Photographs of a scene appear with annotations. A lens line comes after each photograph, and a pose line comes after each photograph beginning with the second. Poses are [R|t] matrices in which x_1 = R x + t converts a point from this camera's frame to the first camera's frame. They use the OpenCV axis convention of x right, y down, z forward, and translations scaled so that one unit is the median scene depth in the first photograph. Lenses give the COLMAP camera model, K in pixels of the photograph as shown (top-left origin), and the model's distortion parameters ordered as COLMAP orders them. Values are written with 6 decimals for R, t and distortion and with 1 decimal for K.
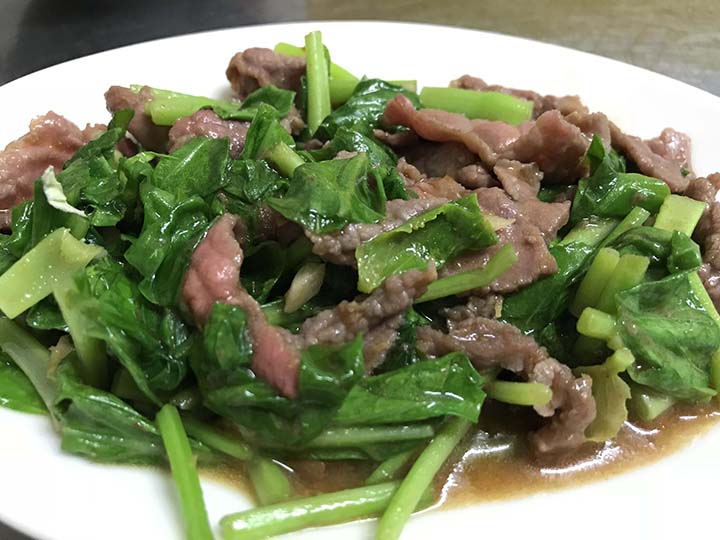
lens RADIAL K [[615.7, 0, 340.0], [0, 615.7, 248.8], [0, 0, 1]] dist [0.012292, -0.099828]
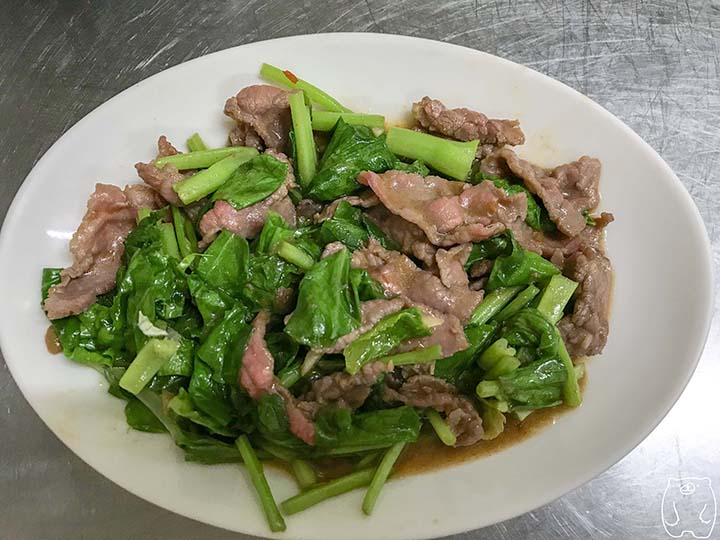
lens RADIAL K [[615.7, 0, 340.0], [0, 615.7, 248.8], [0, 0, 1]] dist [0.012292, -0.099828]
pose [[0.997910, -0.064542, -0.003140, 0.037323], [0.058881, 0.888220, 0.455630, -0.917686], [-0.026618, -0.454863, 0.890164, -0.292927]]
